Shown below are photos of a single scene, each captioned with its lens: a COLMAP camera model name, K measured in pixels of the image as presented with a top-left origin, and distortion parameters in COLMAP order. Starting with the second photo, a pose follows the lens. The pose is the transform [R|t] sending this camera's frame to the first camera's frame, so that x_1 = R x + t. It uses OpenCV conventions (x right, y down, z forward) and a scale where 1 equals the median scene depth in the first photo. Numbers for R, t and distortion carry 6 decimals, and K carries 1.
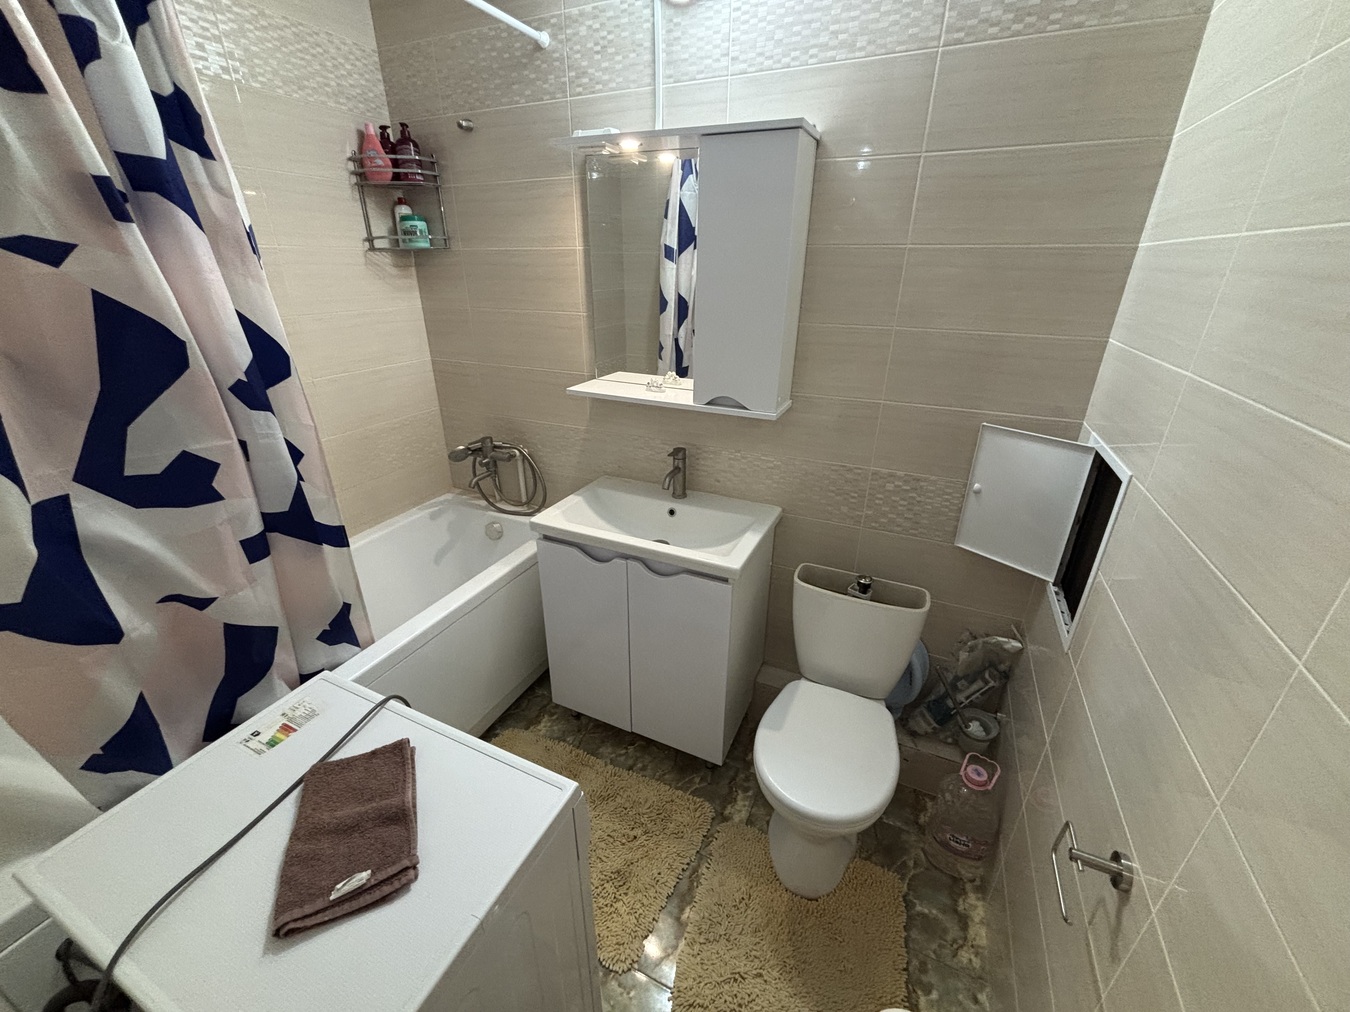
lens RADIAL K [[544.5, 0, 673.1], [0, 544.5, 503.8], [0, 0, 1]] dist [0.000837, -0.000517]
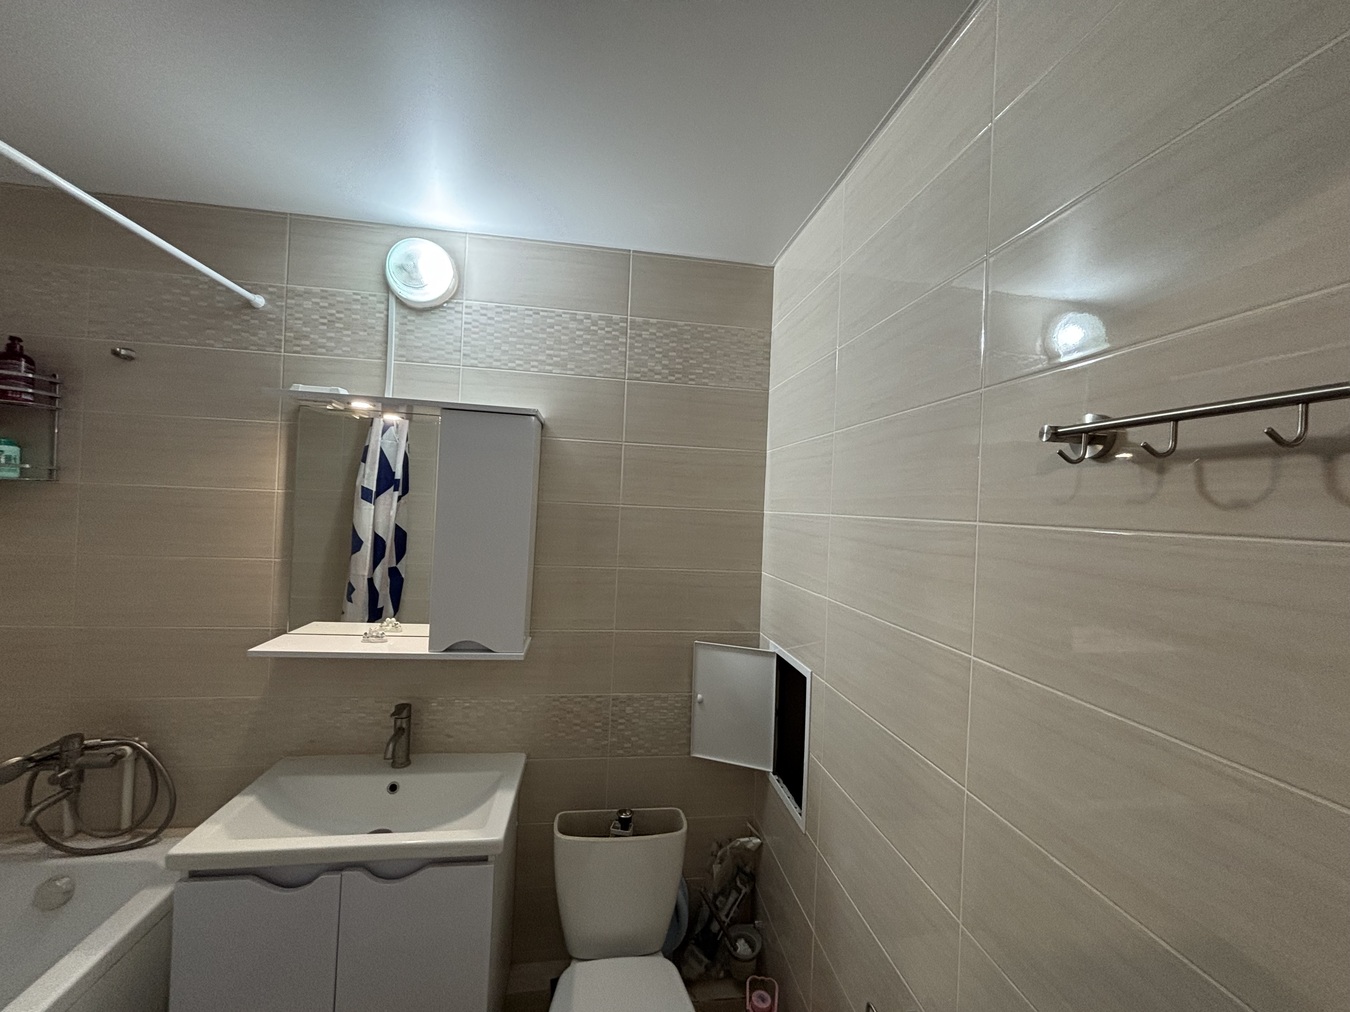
lens RADIAL K [[544.5, 0, 673.0], [0, 544.5, 504.0], [0, 0, 1]] dist [0.000837, -0.000517]
pose [[0.834835, 0.034602, 0.549412, -0.135843], [0.185388, 0.922057, -0.339769, -0.025918], [-0.518346, 0.385505, 0.763350, -0.016871]]
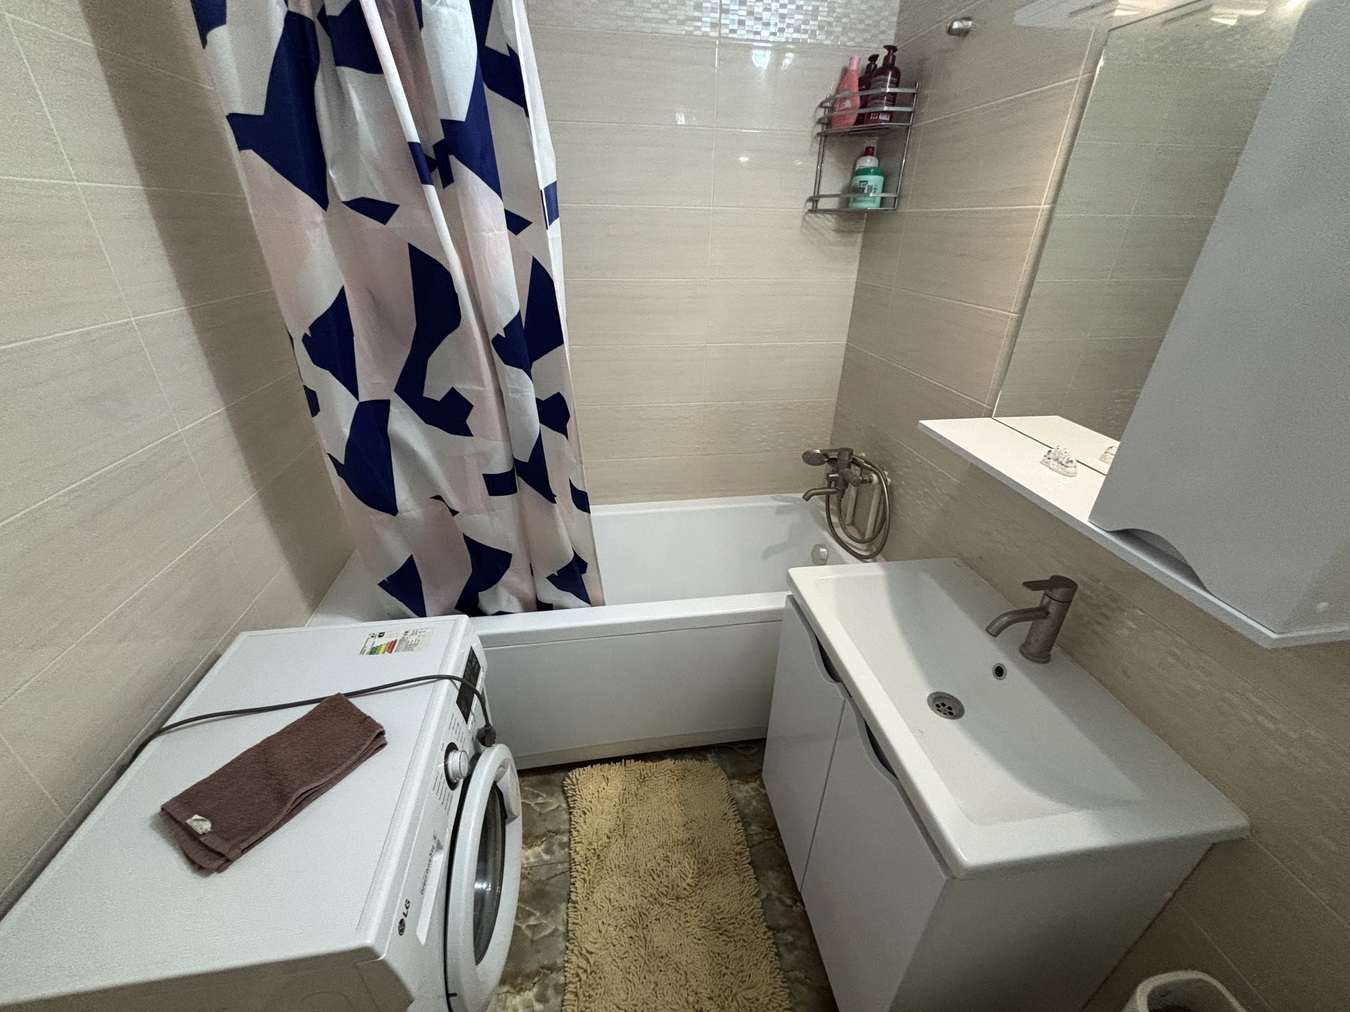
lens RADIAL K [[544.5, 0, 674.2], [0, 544.5, 504.8], [0, 0, 1]] dist [0.000837, -0.000517]
pose [[0.553349, 0.388696, -0.736695, 0.191610], [-0.350432, 0.910997, 0.217444, -0.175911], [0.755647, 0.137839, 0.640311, 0.396206]]
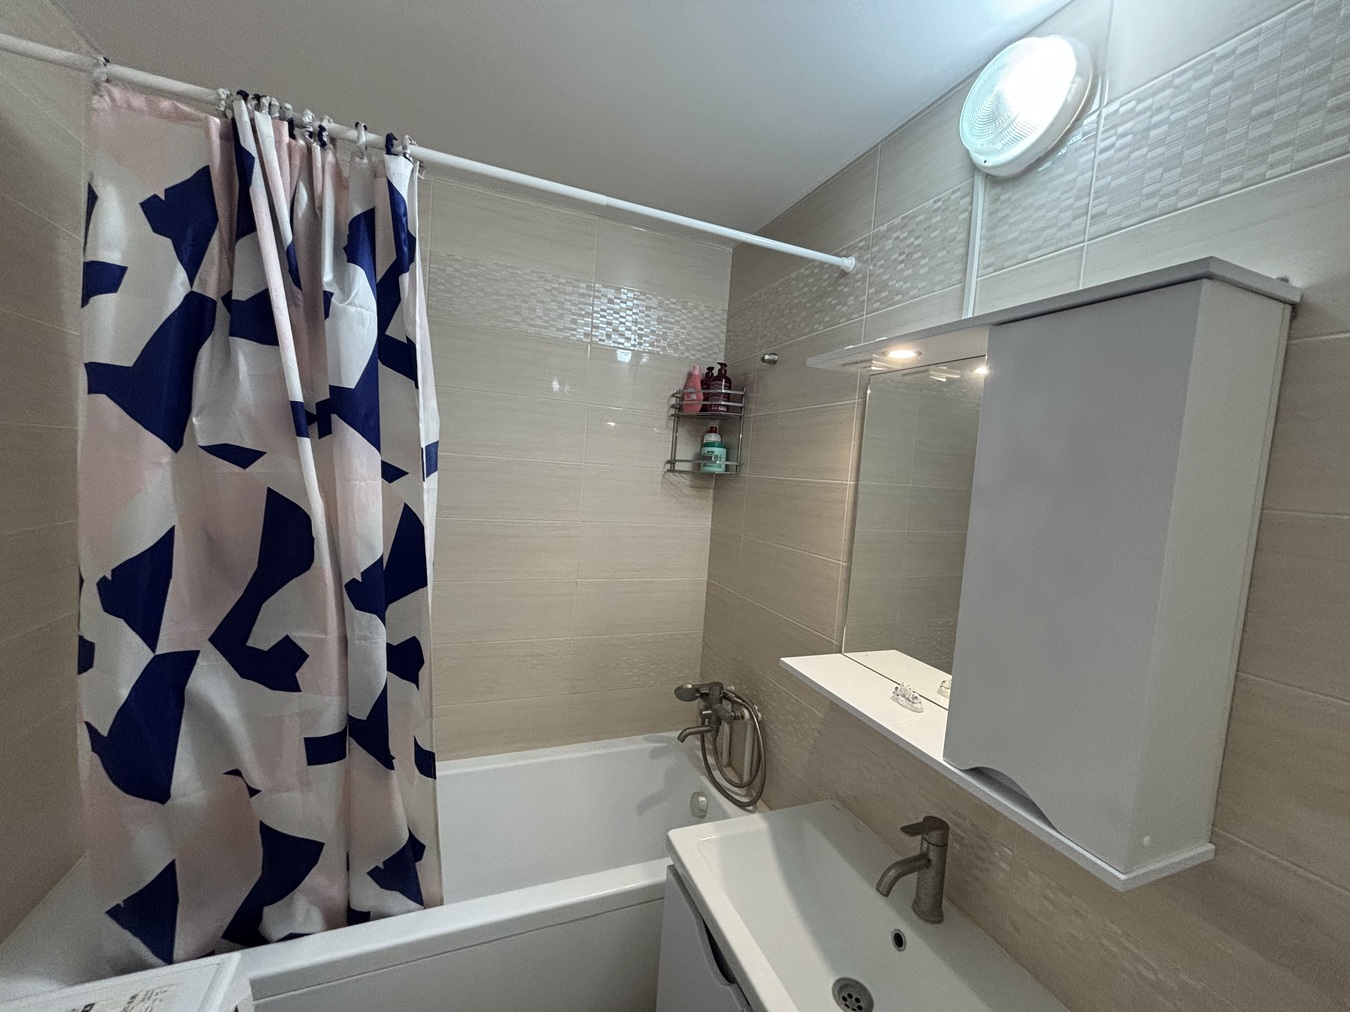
lens RADIAL K [[544.5, 0, 674.1], [0, 544.5, 505.2], [0, 0, 1]] dist [0.000837, -0.000517]
pose [[0.727981, 0.091573, -0.679454, 0.186246], [-0.338725, 0.909678, -0.240316, -0.196280], [0.596078, 0.405094, 0.693246, 0.382429]]
